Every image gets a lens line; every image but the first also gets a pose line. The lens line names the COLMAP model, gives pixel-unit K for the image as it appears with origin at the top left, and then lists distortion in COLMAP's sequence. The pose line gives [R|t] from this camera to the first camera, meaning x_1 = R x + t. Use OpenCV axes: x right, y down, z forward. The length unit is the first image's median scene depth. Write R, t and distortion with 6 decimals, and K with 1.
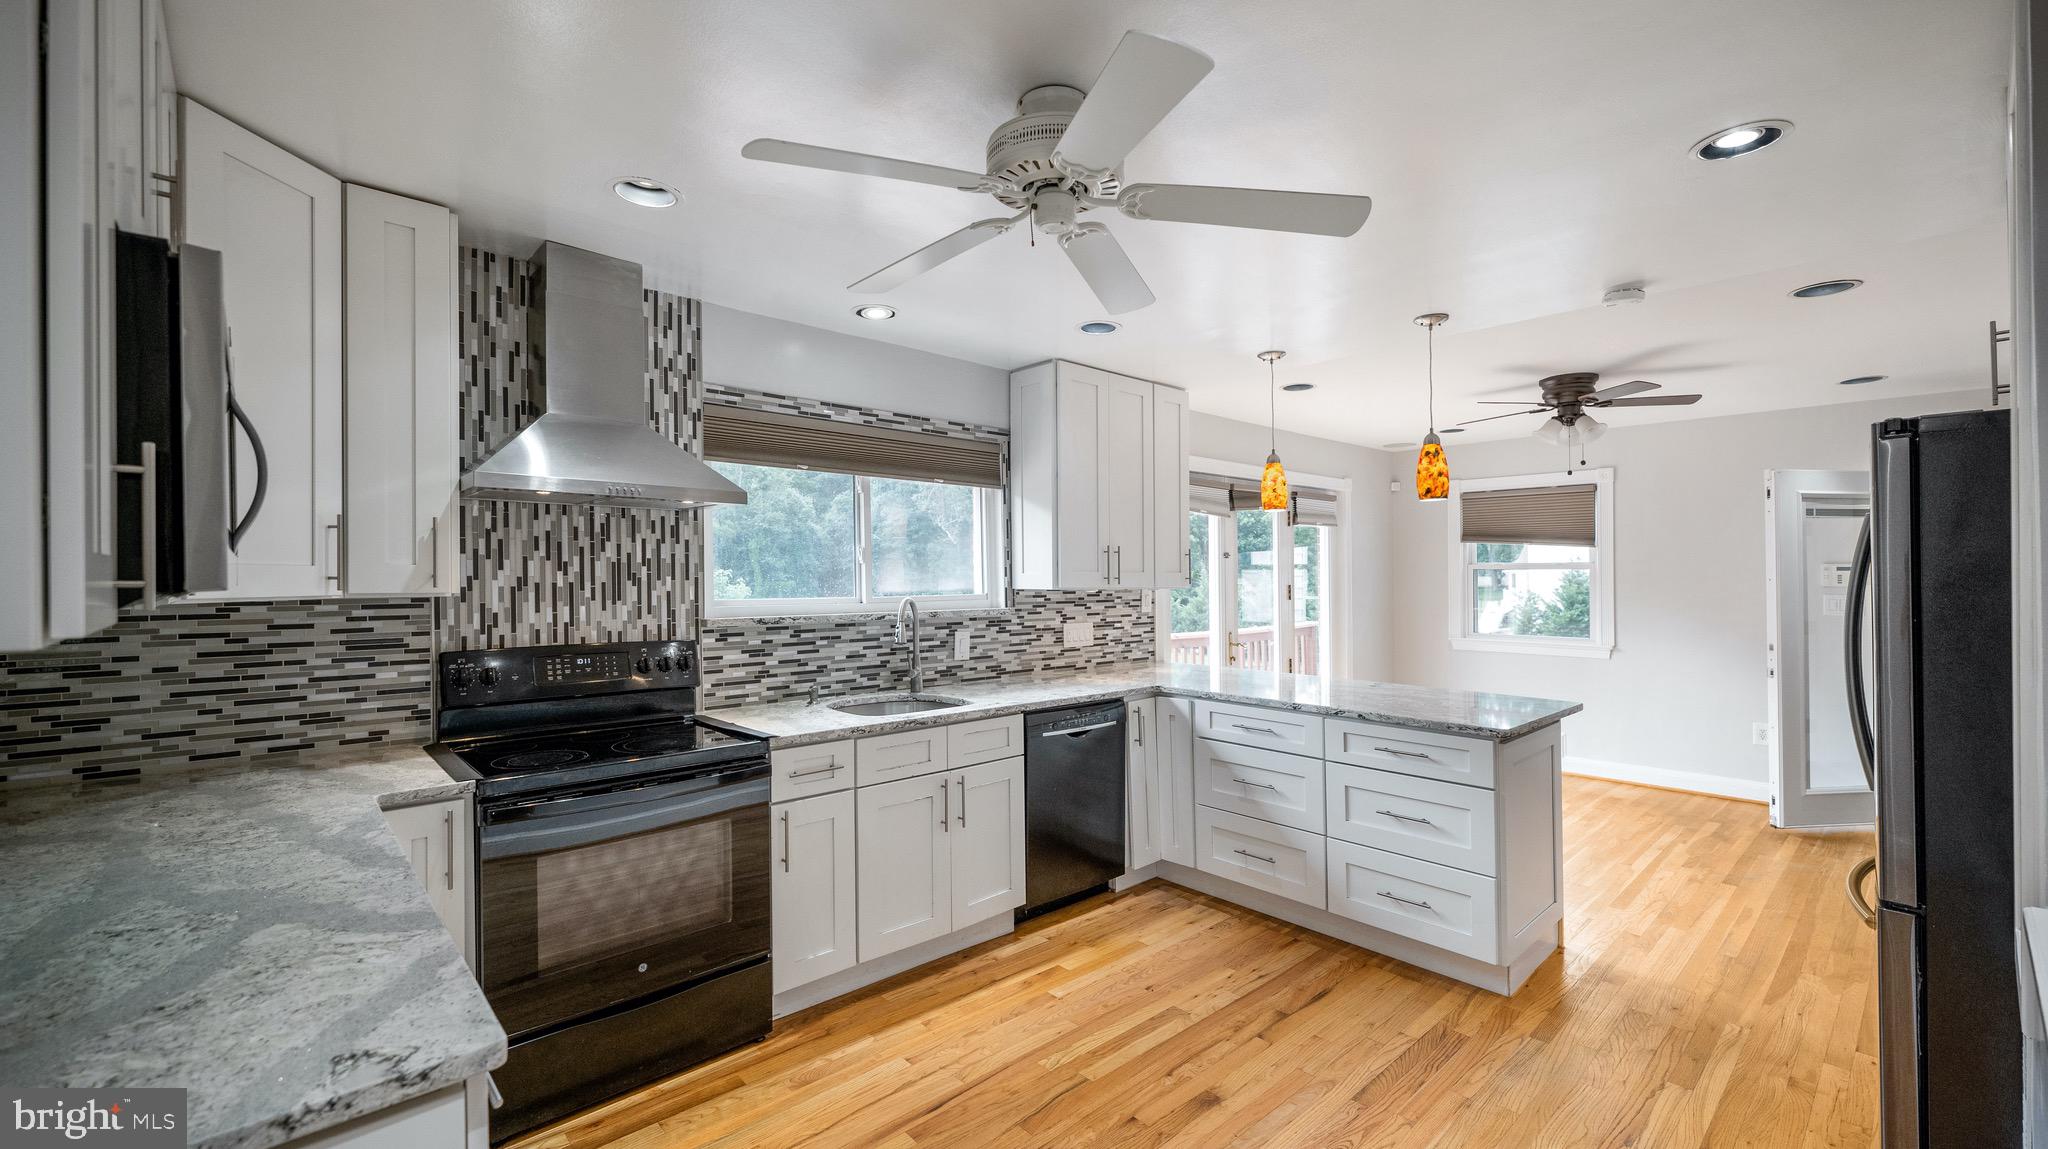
lens RADIAL K [[847.7, 0, 1048.3], [0, 847.7, 582.2], [0, 0, 1]] dist [0.001042, -0.000028]
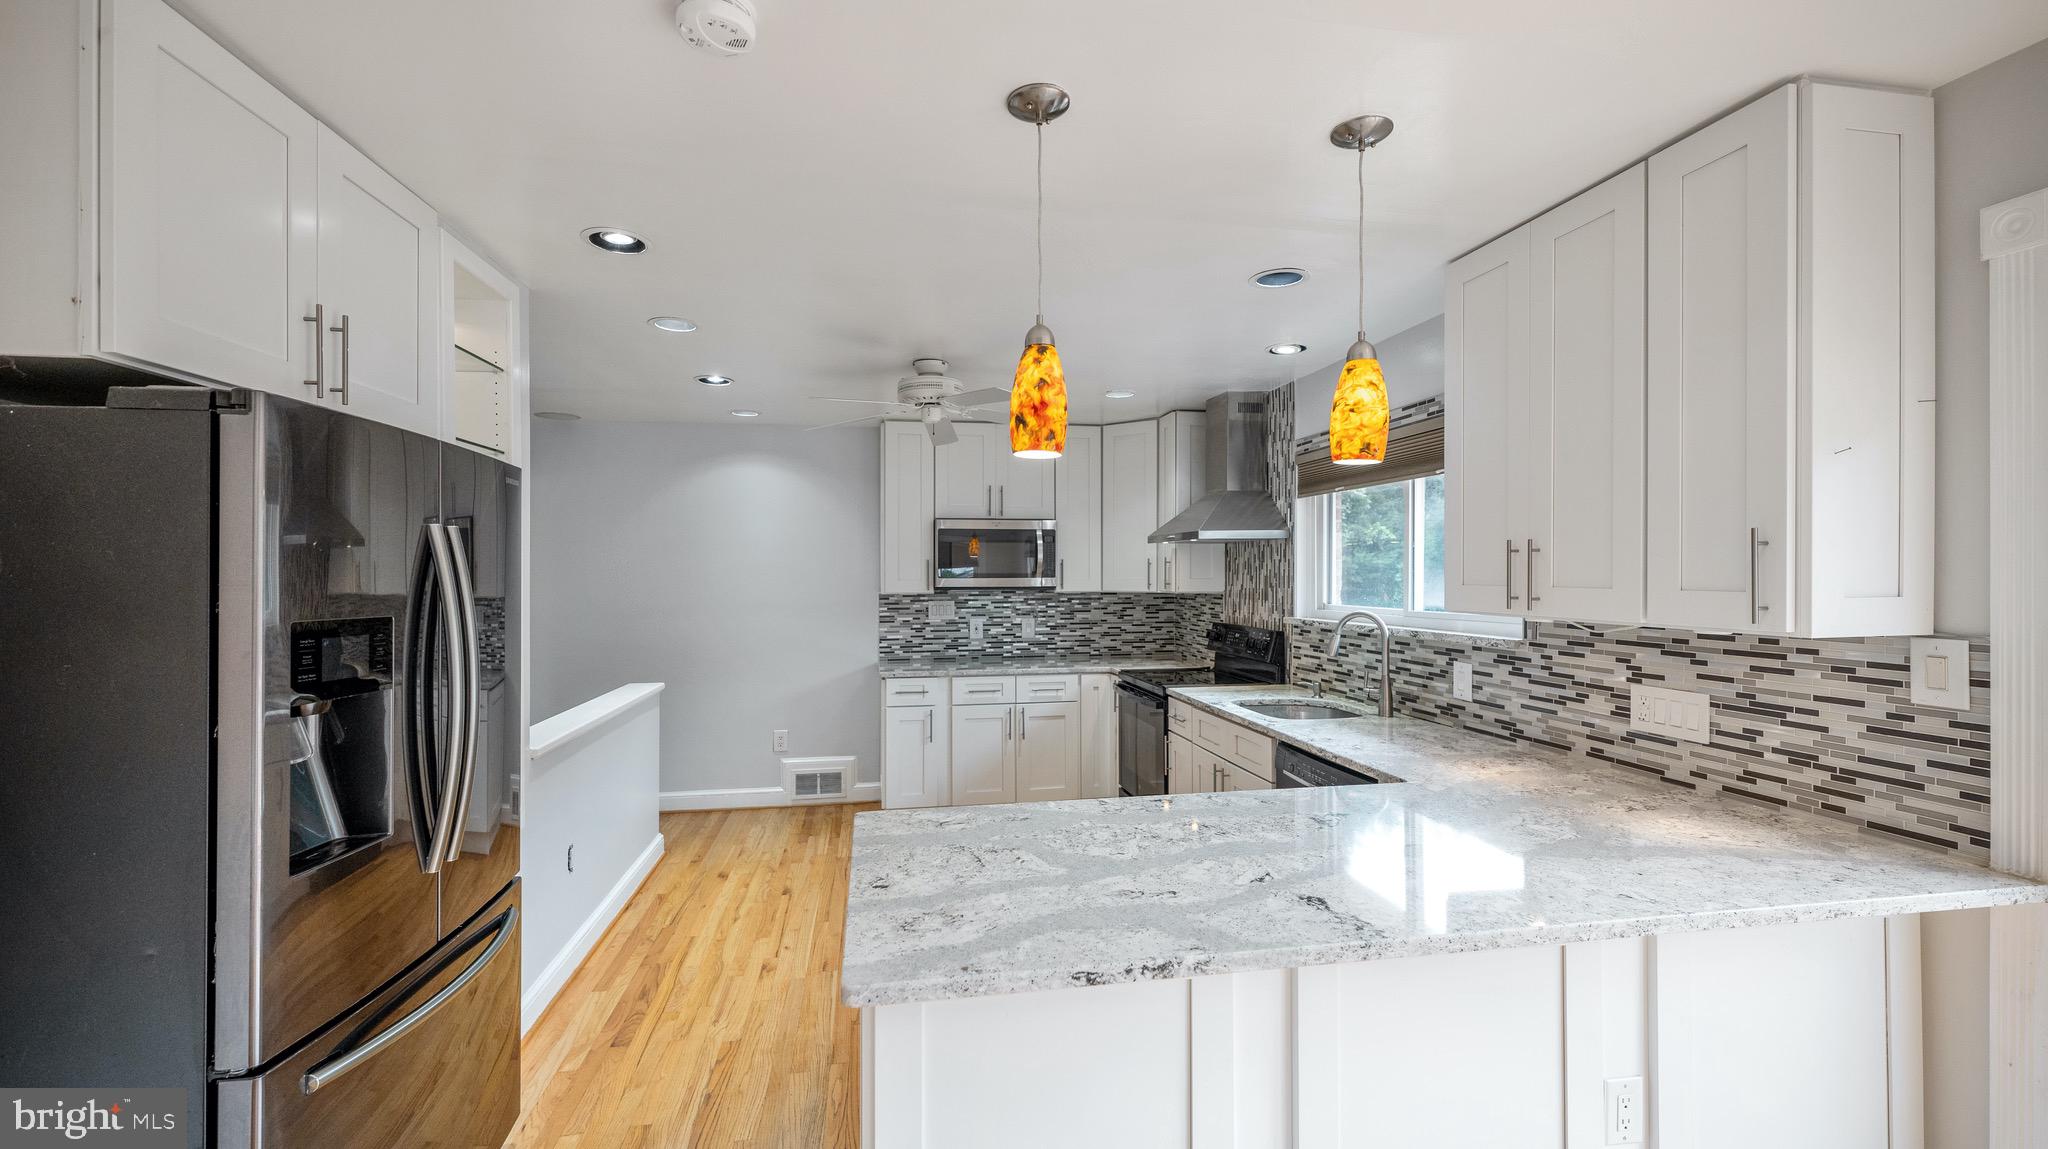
lens RADIAL K [[832.0, 0, 1024.0], [0, 832.0, 574.5], [0, 0, 1]] dist [0.001543, -0.000062]
pose [[-0.543778, 0.002229, -0.839226, 0.793361], [-0.002716, 0.999987, 0.004416, -0.024598], [0.839225, 0.004681, -0.543765, 1.155466]]
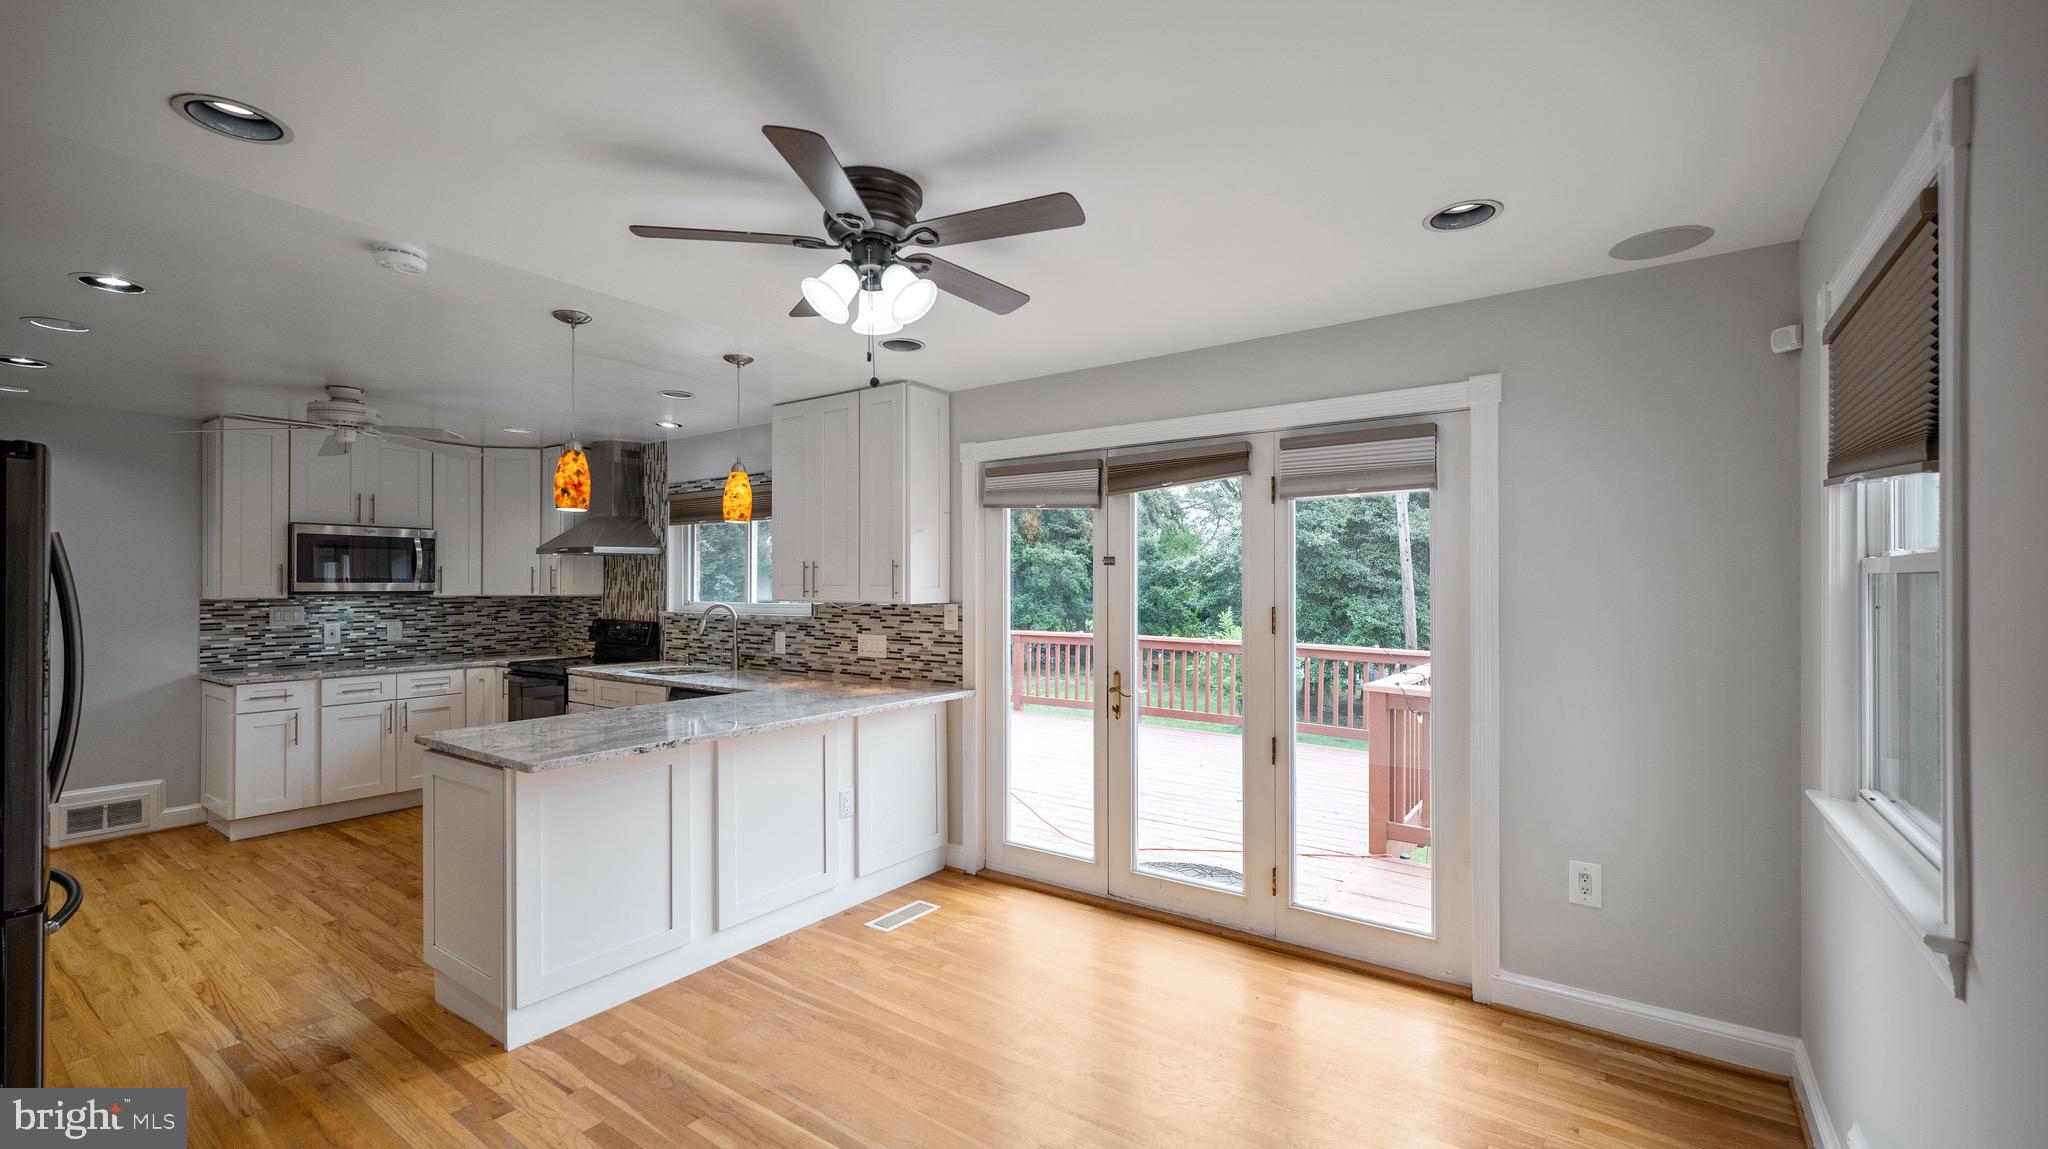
lens RADIAL K [[850.1, 0, 1016.2], [0, 850.1, 589.5], [0, 0, 1]] dist [-0.001399, -0.000217]
pose [[0.192578, 0.006000, -0.981263, 1.330968], [-0.007673, 0.999960, 0.004608, -0.016226], [0.981252, 0.006642, 0.192616, 1.184875]]
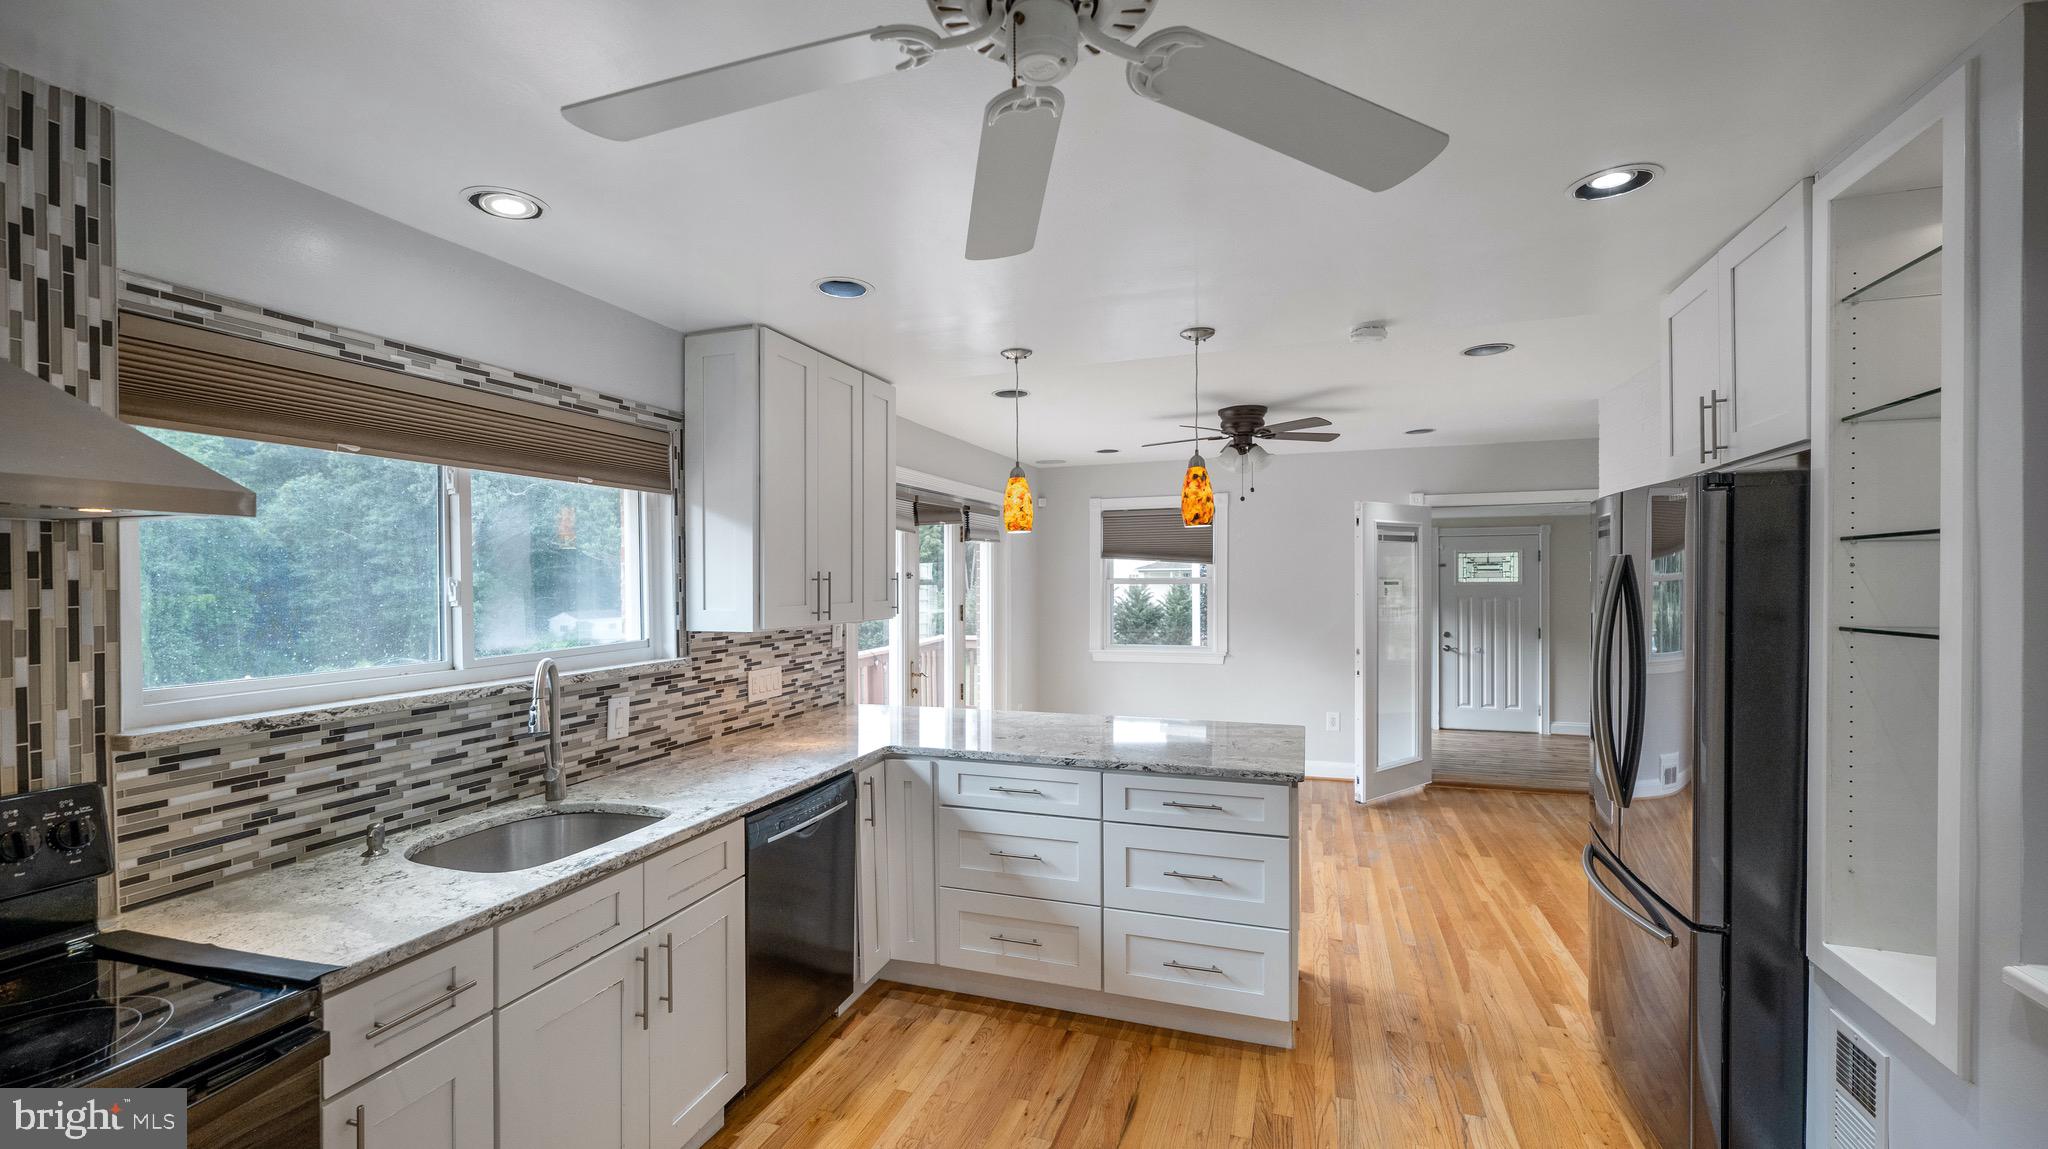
lens RADIAL K [[832.0, 0, 1024.0], [0, 832.0, 574.5], [0, 0, 1]] dist [0.001543, -0.000062]
pose [[0.884438, -0.006831, 0.466608, -0.134588], [0.012262, 0.999888, -0.008603, -0.035272], [-0.466497, 0.013330, 0.884422, 0.256613]]
